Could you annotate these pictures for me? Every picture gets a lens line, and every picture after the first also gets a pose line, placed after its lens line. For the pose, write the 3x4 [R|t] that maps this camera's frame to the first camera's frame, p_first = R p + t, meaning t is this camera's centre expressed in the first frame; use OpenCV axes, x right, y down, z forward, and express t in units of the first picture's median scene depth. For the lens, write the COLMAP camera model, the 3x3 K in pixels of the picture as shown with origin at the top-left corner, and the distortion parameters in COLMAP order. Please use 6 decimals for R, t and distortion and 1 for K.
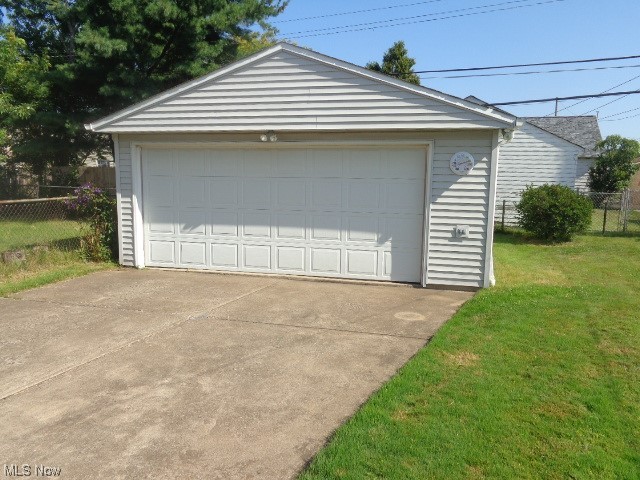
lens RADIAL K [[479.0, 0, 318.6], [0, 479.0, 240.9], [0, 0, 1]] dist [-0.006200, 0.003353]
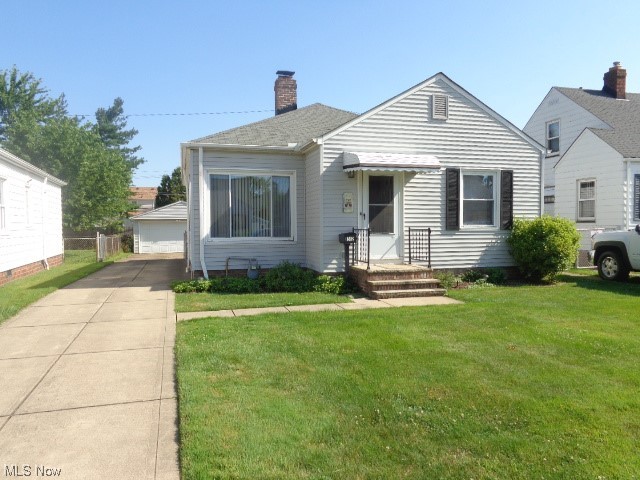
lens RADIAL K [[479.0, 0, 321.7], [0, 479.0, 241.0], [0, 0, 1]] dist [-0.006200, 0.003353]
pose [[0.850820, -0.042469, 0.523738, -1.162874], [0.095349, 0.992659, -0.074403, 0.389356], [-0.516733, 0.113242, 0.848624, -3.086137]]
